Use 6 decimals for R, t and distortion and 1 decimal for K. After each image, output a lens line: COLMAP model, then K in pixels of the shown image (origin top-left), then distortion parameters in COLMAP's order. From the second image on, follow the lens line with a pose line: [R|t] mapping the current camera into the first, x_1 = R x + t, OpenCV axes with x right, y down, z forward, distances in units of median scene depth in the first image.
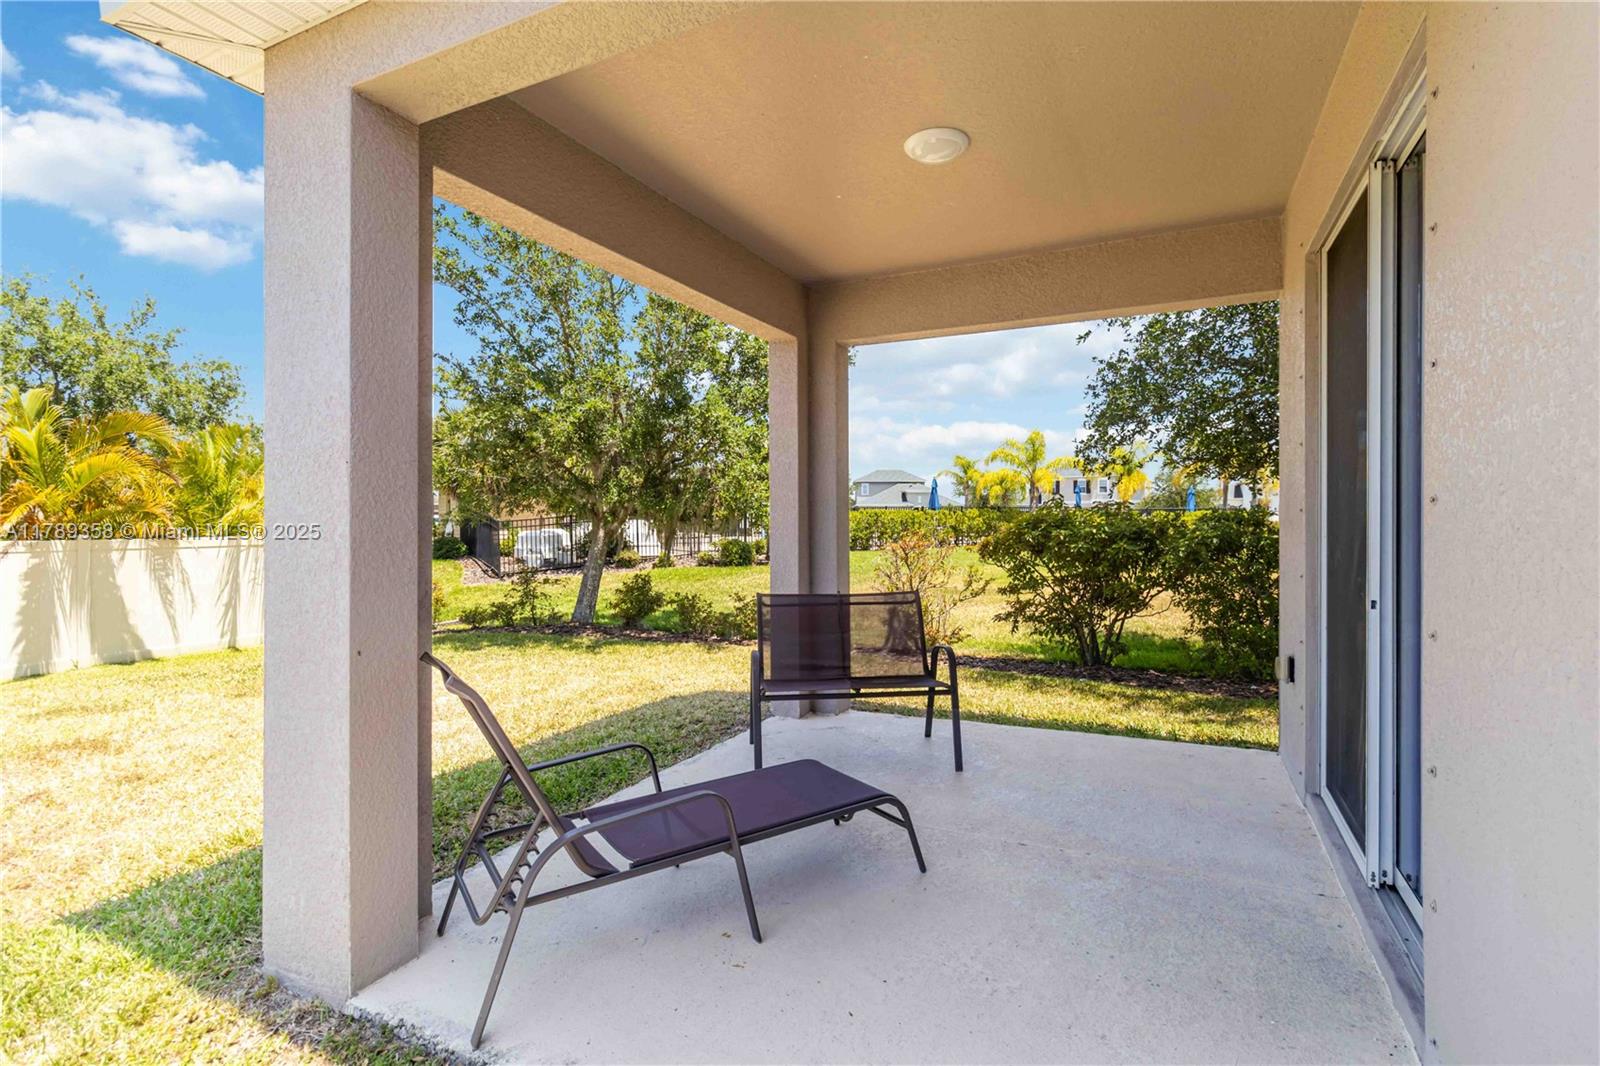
lens RADIAL K [[752.4, 0, 795.2], [0, 752.4, 524.4], [0, 0, 1]] dist [-0.000221, 0.001666]
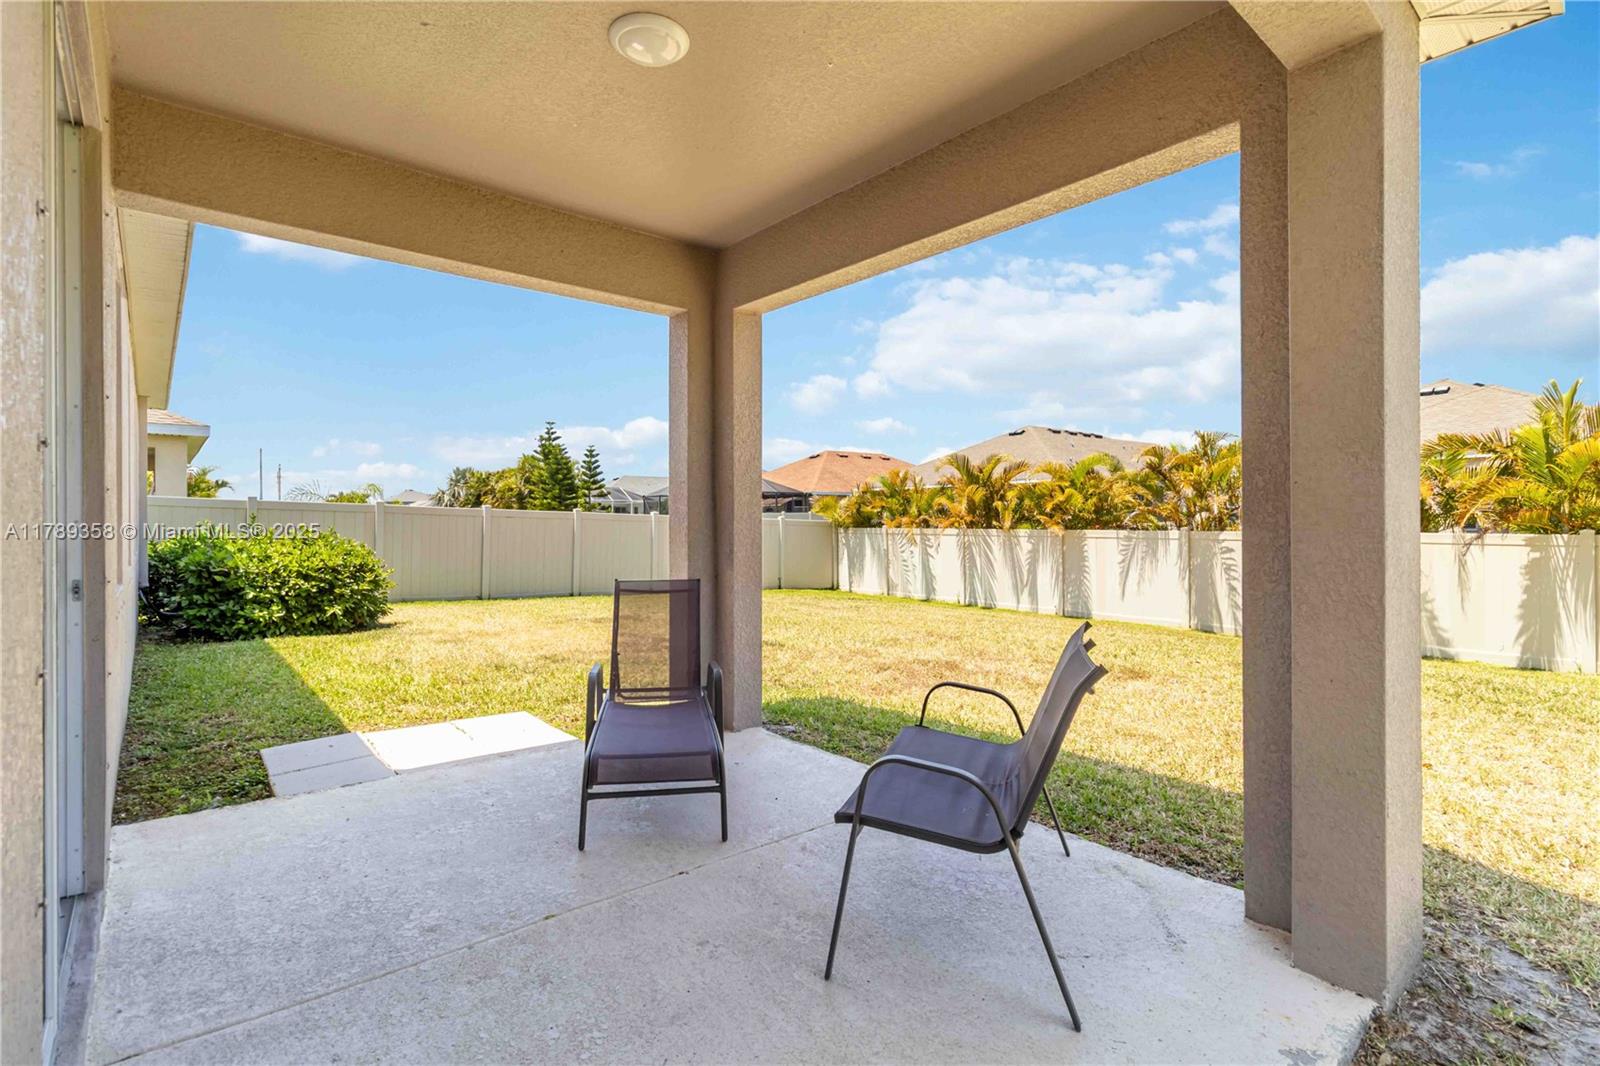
lens RADIAL K [[752.4, 0, 786.0], [0, 752.4, 540.3], [0, 0, 1]] dist [-0.000221, 0.001666]
pose [[-0.404693, 0.011255, -0.914383, 0.299512], [0.012048, 0.999903, 0.006975, 0.009873], [0.914373, -0.008194, -0.404789, 0.506709]]
